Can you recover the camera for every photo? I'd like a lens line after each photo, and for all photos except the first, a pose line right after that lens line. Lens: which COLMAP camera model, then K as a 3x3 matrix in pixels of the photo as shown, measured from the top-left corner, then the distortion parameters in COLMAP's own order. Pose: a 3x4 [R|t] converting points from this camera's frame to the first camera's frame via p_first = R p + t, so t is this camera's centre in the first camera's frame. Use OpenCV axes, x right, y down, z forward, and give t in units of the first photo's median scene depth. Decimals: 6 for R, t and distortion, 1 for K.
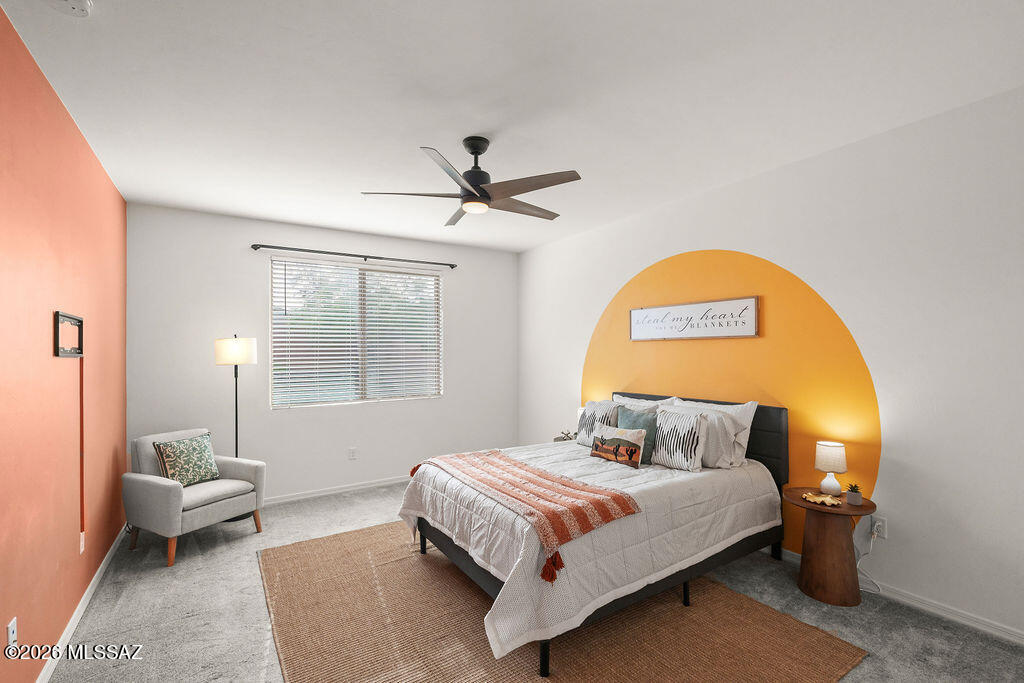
lens RADIAL K [[457.0, 0, 502.9], [0, 457.0, 346.0], [0, 0, 1]] dist [-0.002317, 0.000278]
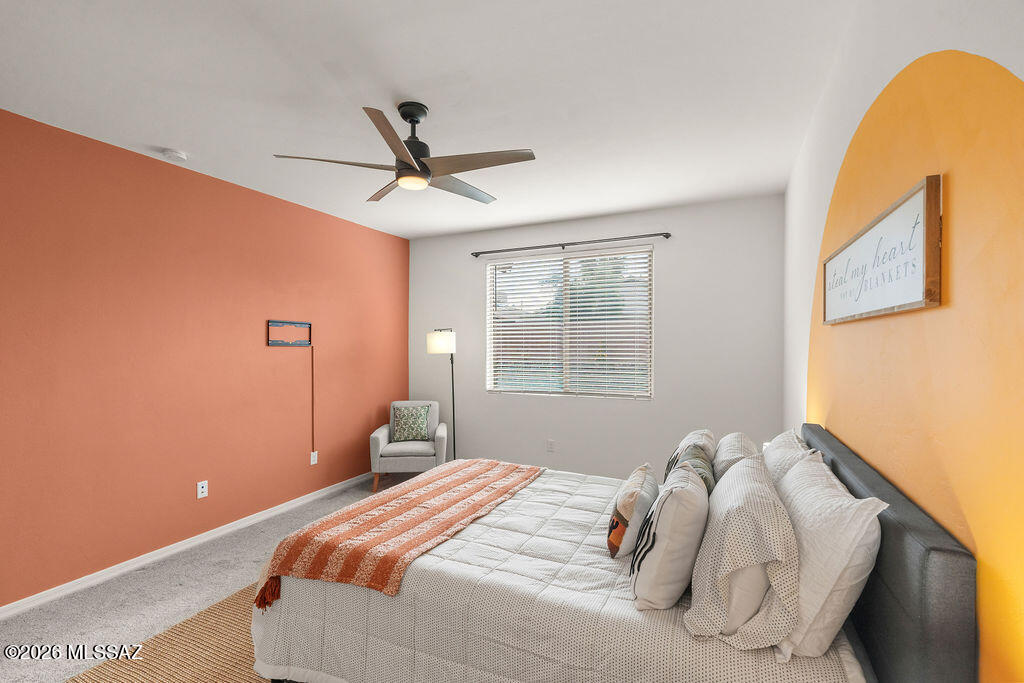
lens RADIAL K [[457.0, 0, 512.8], [0, 457.0, 342.7], [0, 0, 1]] dist [-0.002317, 0.000278]
pose [[0.527868, 0.004752, -0.849313, 0.677090], [0.007093, 0.999925, 0.010004, 0.000093], [0.849297, -0.011305, 0.527794, 0.583799]]
